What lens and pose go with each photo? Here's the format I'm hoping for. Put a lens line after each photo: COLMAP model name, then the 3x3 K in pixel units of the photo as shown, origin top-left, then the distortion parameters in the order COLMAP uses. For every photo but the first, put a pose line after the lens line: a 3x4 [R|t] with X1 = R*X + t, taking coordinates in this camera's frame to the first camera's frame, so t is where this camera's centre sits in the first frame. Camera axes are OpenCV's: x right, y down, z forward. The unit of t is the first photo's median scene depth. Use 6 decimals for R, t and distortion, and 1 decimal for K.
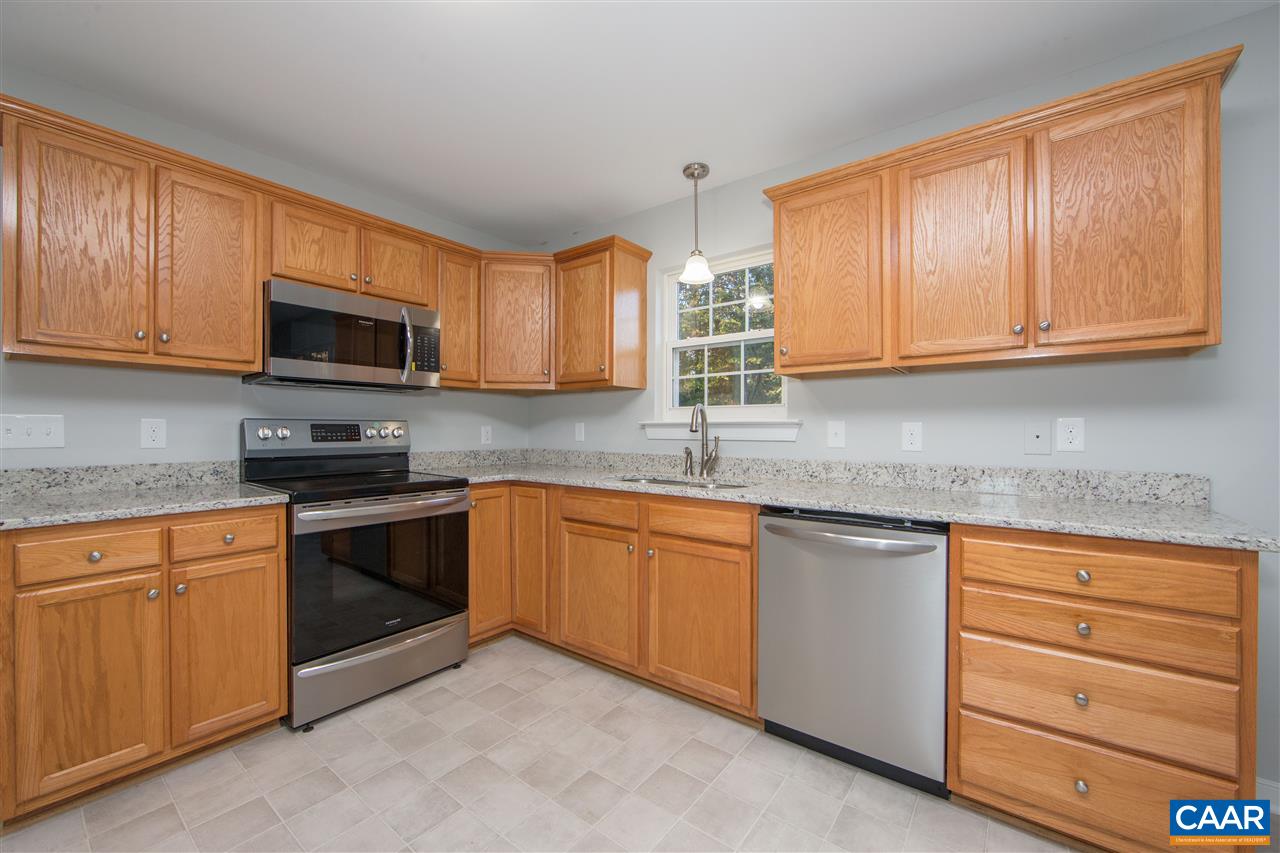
lens RADIAL K [[508.6, 0, 637.0], [0, 508.6, 433.7], [0, 0, 1]] dist [-0.013657, 0.003338]
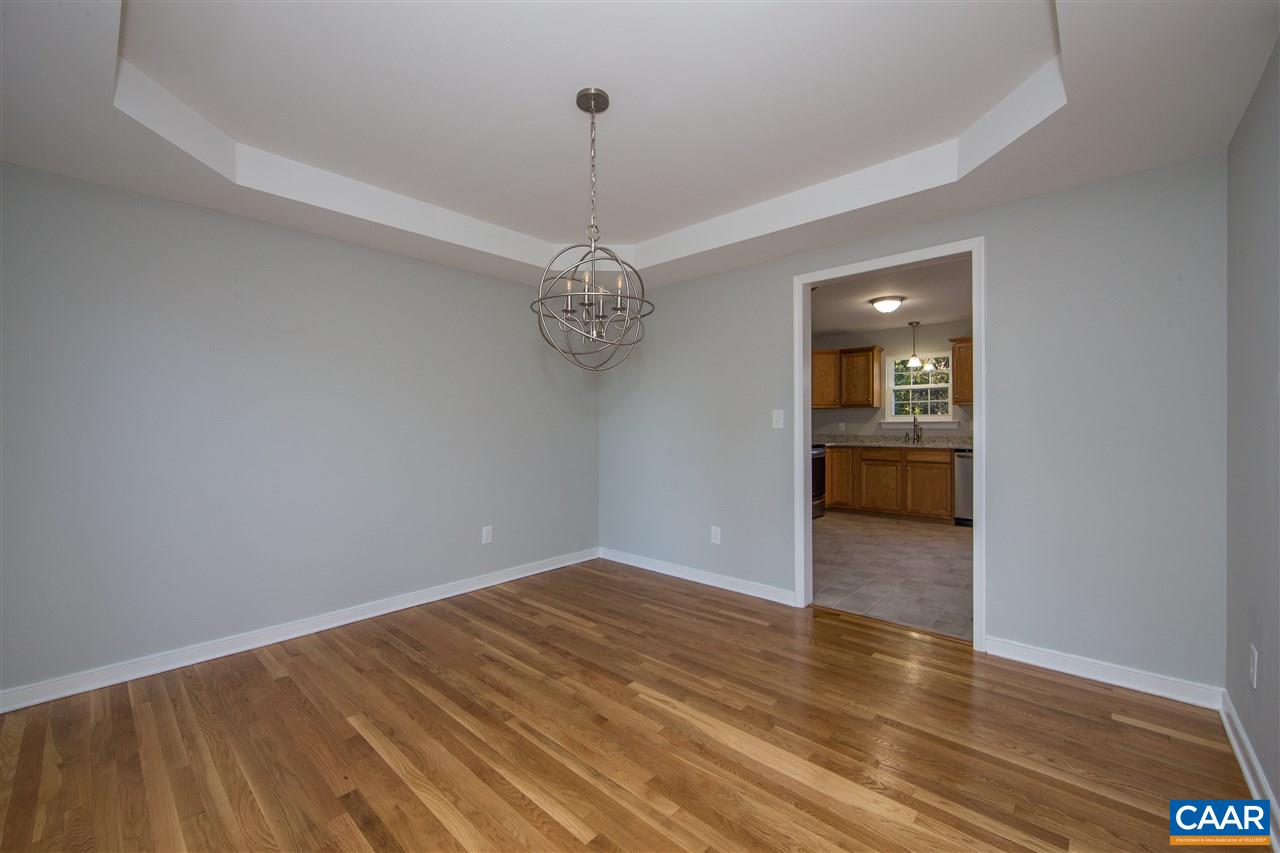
lens RADIAL K [[508.6, 0, 637.0], [0, 508.6, 433.7], [0, 0, 1]] dist [-0.013657, 0.003338]
pose [[0.996428, -0.006851, -0.084169, -1.318264], [0.007672, 0.999926, 0.009440, 0.002374], [0.084098, -0.010052, 0.996407, -2.058578]]
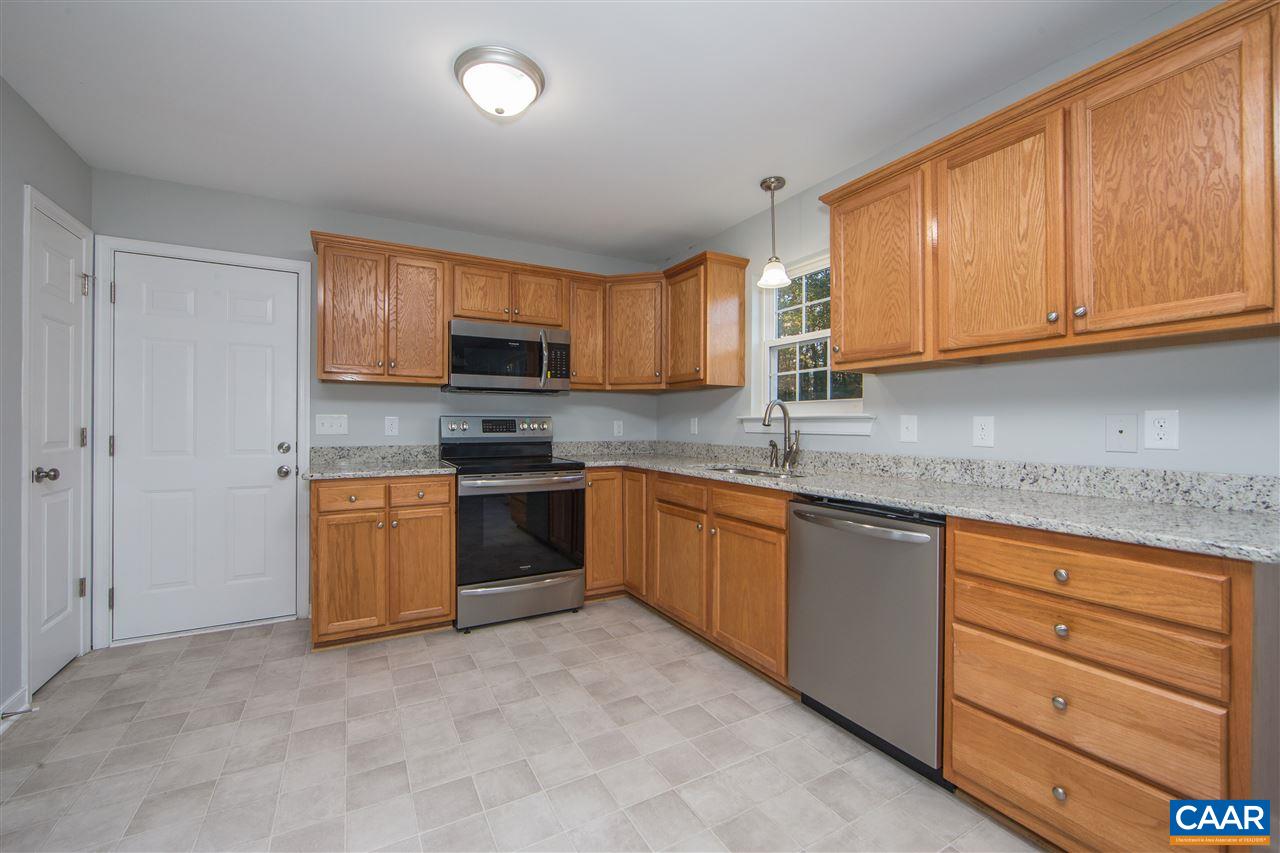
lens RADIAL K [[516.3, 0, 620.9], [0, 516.3, 426.6], [0, 0, 1]] dist [-0.005577, 0.000610]
pose [[0.913308, 0.002473, -0.407263, 0.330991], [-0.003599, 0.999992, -0.001999, 0.001577], [0.407254, 0.003292, 0.913309, -0.158285]]
